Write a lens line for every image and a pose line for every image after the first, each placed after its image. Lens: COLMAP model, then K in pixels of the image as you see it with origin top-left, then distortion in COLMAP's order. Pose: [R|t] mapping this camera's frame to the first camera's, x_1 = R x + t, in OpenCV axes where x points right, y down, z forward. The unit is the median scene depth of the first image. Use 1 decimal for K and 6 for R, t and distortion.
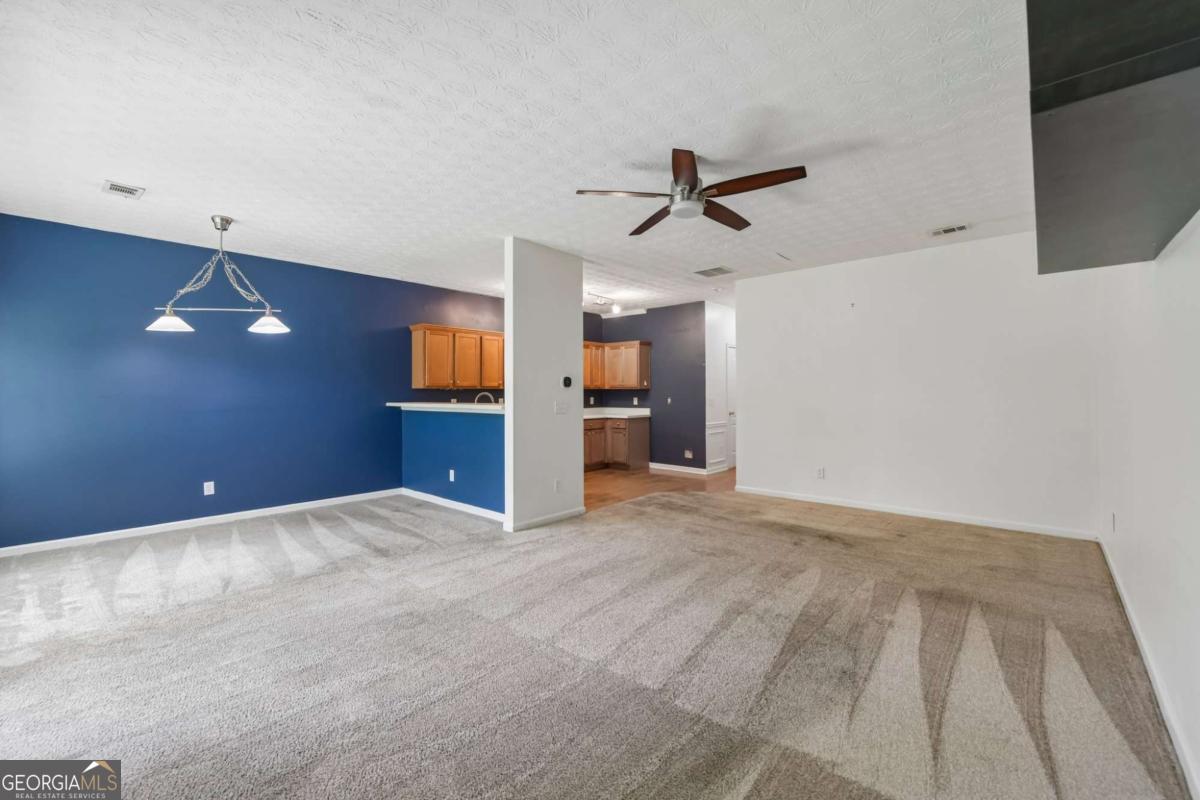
lens RADIAL K [[492.8, 0, 593.9], [0, 492.8, 384.6], [0, 0, 1]] dist [-0.007281, -0.000449]
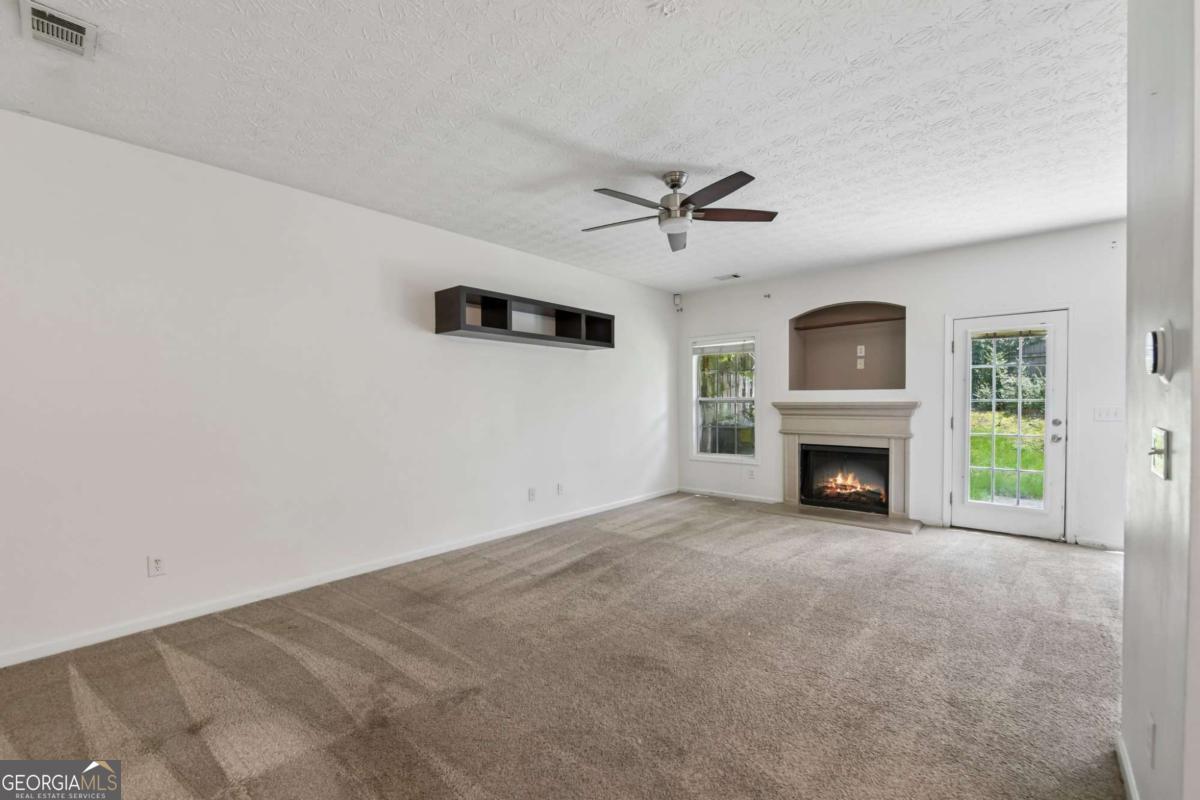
lens RADIAL K [[492.8, 0, 590.5], [0, 492.8, 414.2], [0, 0, 1]] dist [-0.007281, -0.000449]
pose [[-0.999906, 0.013105, -0.003971, 0.246782], [0.013051, 0.999826, 0.013338, 0.019213], [0.004145, 0.013284, -0.999903, 1.315773]]
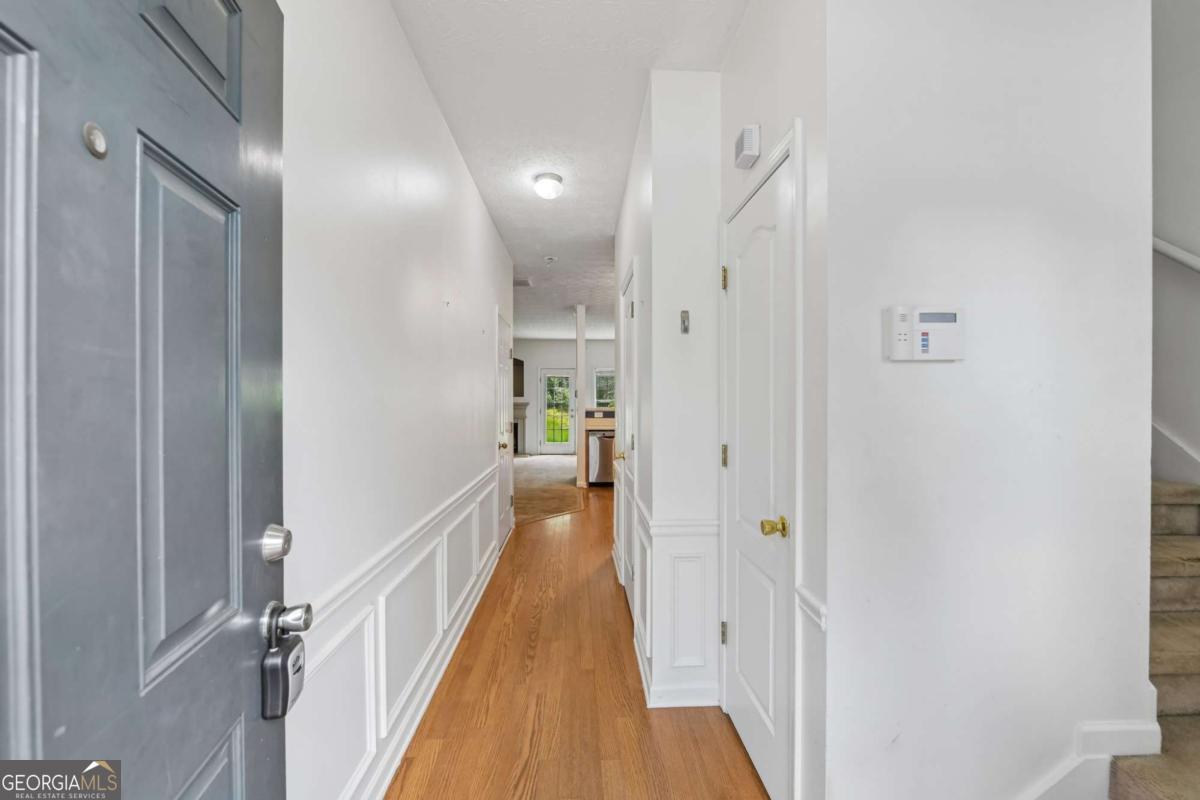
lens RADIAL K [[492.8, 0, 596.7], [0, 492.8, 398.4], [0, 0, 1]] dist [-0.007281, -0.000449]
pose [[-0.710044, 0.001301, -0.704156, 1.039776], [0.011562, 0.999885, -0.009811, 0.024062], [0.704062, -0.015107, -0.709978, 2.262867]]
